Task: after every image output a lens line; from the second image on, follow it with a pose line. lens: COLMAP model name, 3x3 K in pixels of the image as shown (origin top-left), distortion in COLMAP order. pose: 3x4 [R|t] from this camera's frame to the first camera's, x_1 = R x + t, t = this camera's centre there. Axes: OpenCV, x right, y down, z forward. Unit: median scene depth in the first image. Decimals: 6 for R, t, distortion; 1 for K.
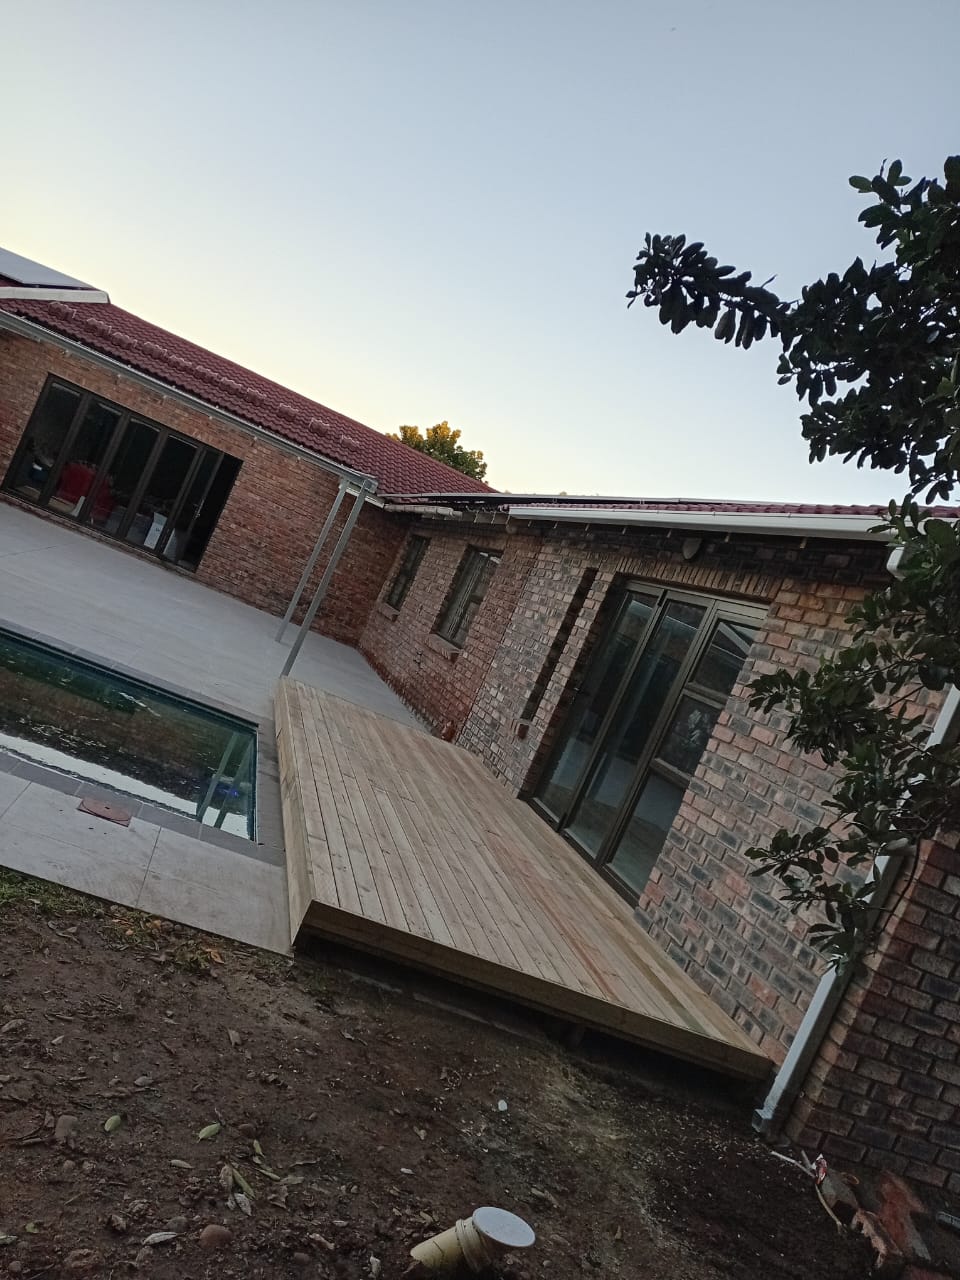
lens RADIAL K [[984.8, 0, 480.0], [0, 984.8, 640.0], [0, 0, 1]] dist [0.065641, -0.132606]
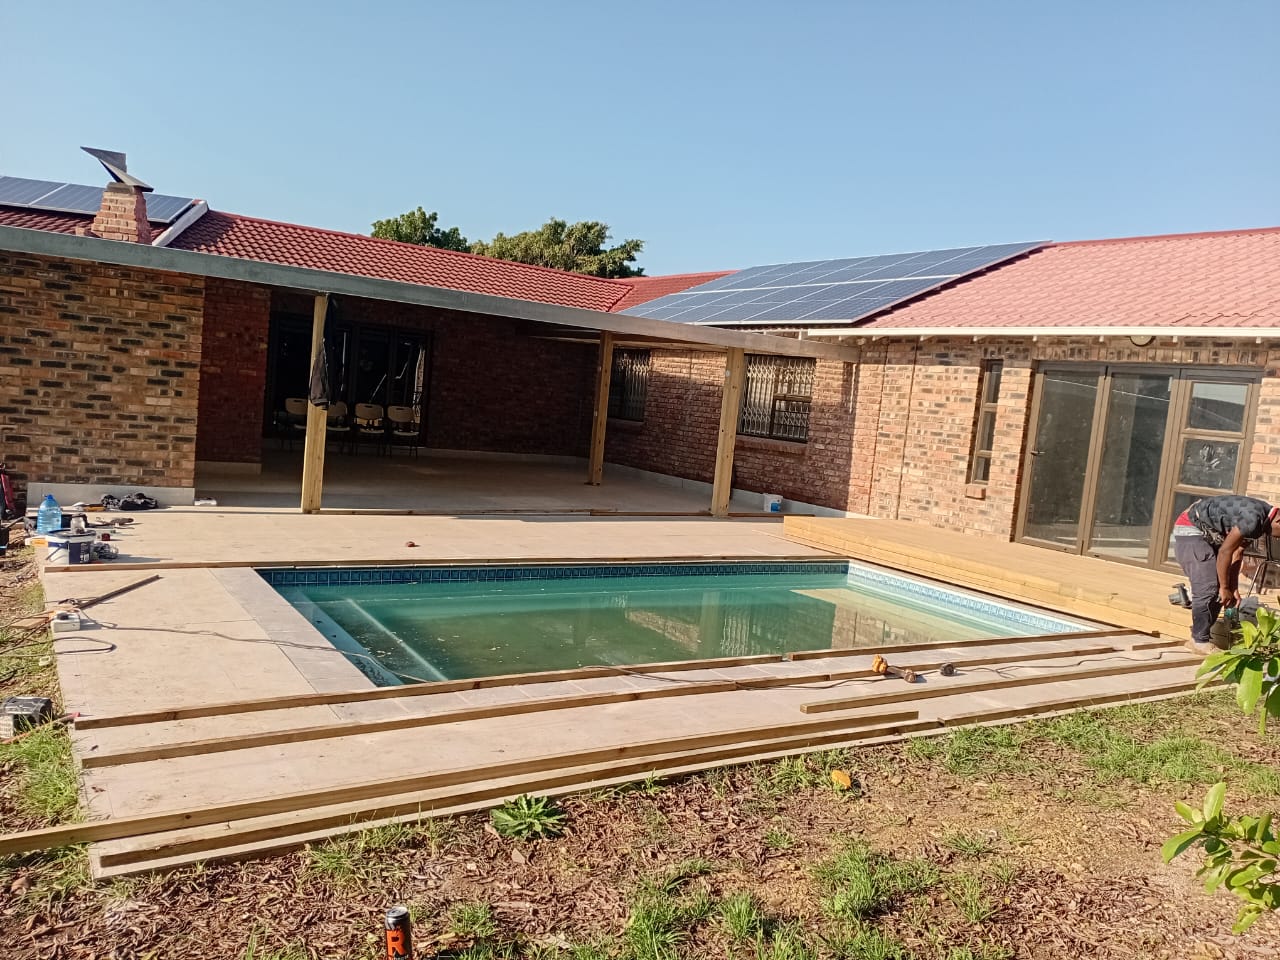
lens RADIAL K [[984.8, 0, 639.2], [0, 984.8, 470.1], [0, 0, 1]] dist [0.065641, -0.132606]
pose [[0.902480, -0.340815, 0.263393, -0.841380], [0.303066, 0.936958, 0.173955, -0.363819], [-0.306075, -0.077165, 0.948875, -0.142813]]
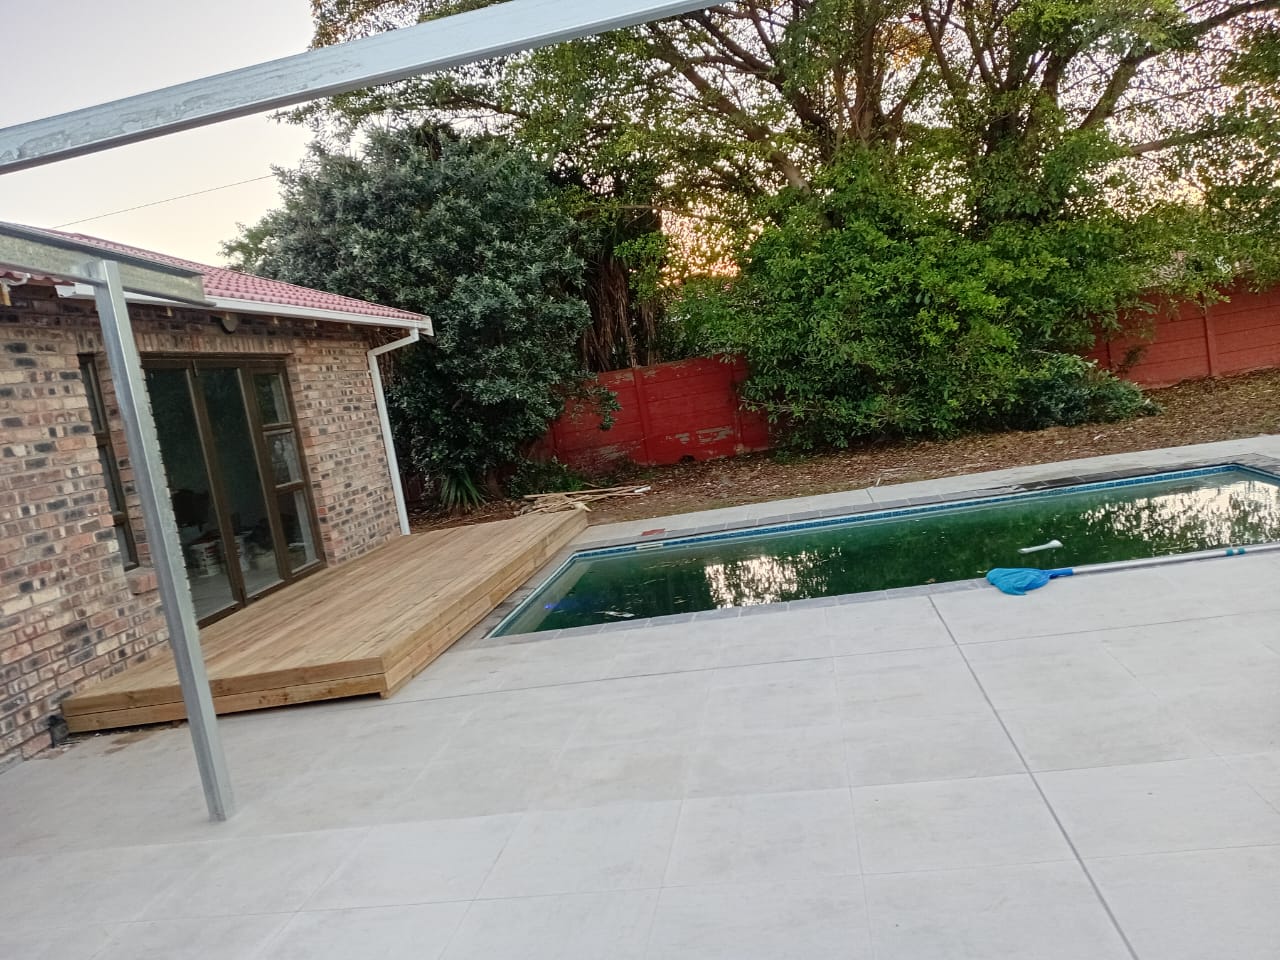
lens RADIAL K [[984.8, 0, 639.2], [0, 984.8, 470.1], [0, 0, 1]] dist [0.065641, -0.132606]
pose [[-0.901204, -0.288522, 0.323399, -0.625004], [-0.205820, 0.941602, 0.266505, -0.325669], [-0.381406, 0.173613, -0.907958, 1.830939]]
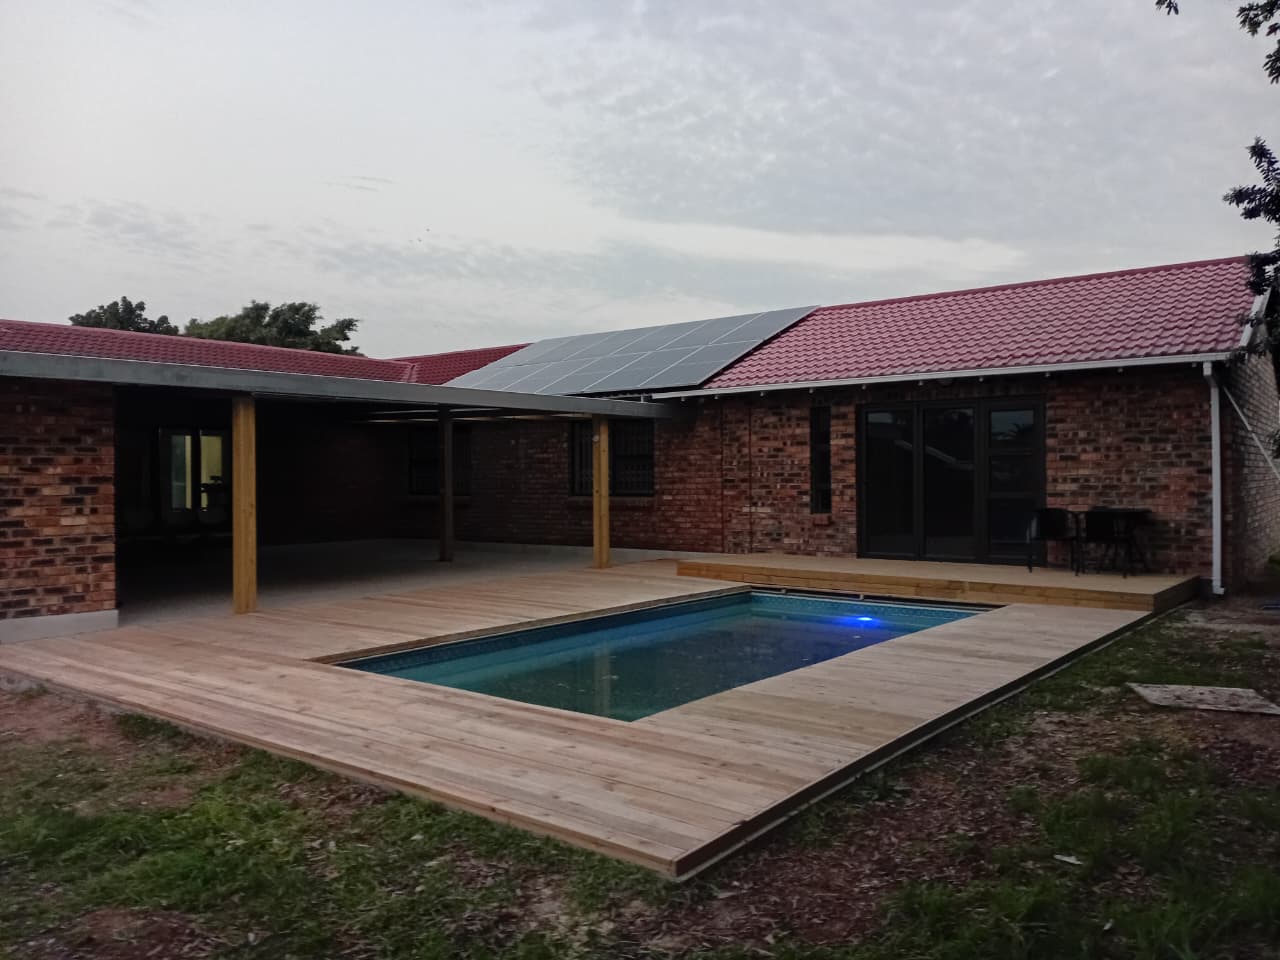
lens RADIAL K [[984.8, 0, 639.2], [0, 984.8, 470.1], [0, 0, 1]] dist [0.065641, -0.132606]
pose [[0.725749, -0.405753, 0.555565, -1.187738], [0.344104, 0.913377, 0.217566, -0.497617], [-0.595718, 0.033274, 0.802504, -0.090481]]
